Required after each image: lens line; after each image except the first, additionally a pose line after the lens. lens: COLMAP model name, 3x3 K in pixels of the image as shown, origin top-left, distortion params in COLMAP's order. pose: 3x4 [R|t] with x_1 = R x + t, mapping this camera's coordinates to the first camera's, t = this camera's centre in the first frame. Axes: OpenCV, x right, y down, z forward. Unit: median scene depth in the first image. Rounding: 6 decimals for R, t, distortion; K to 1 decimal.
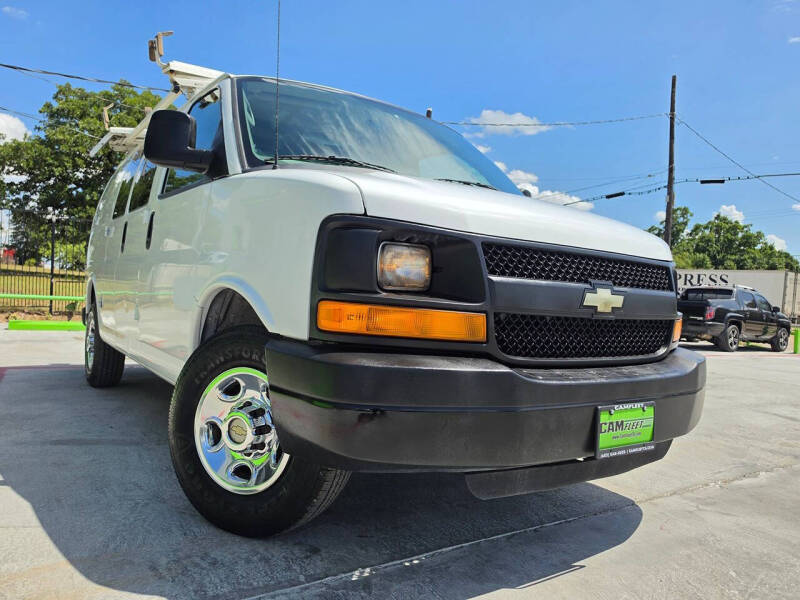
lens RADIAL K [[546.4, 0, 400.0], [0, 546.4, 300.0], [0, 0, 1]] dist [-0.005058, -0.000778]
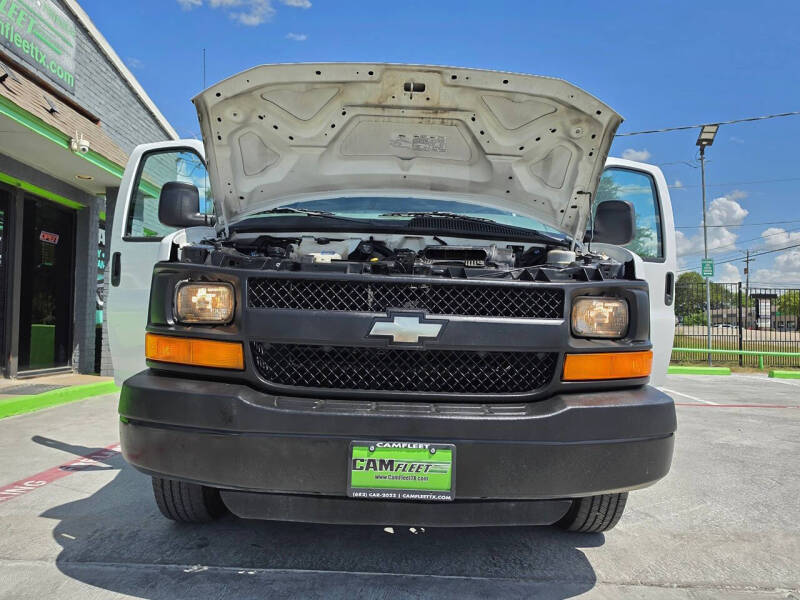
lens RADIAL K [[546.4, 0, 400.0], [0, 546.4, 300.0], [0, 0, 1]] dist [-0.005058, -0.000778]
pose [[0.841929, -0.049128, -0.537348, 0.781555], [0.013900, 0.997491, -0.069419, 0.014038], [0.539410, 0.050977, 0.840499, 0.188170]]
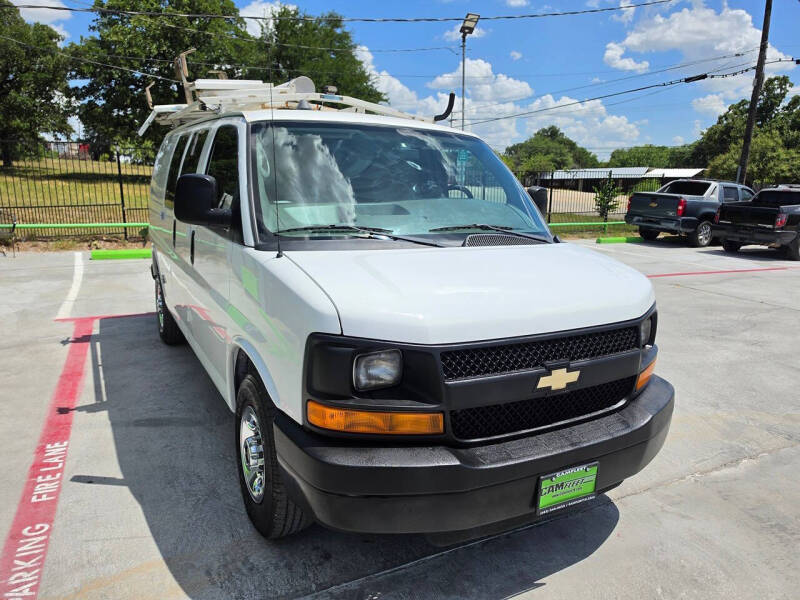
lens RADIAL K [[538.1, 0, 401.7], [0, 538.1, 311.9], [0, 0, 1]] dist [-0.002587, -0.000619]
pose [[0.994181, 0.002434, -0.107698, 0.144462], [0.020691, 0.976817, 0.213075, -0.350846], [0.105720, -0.214063, 0.971082, -0.100948]]
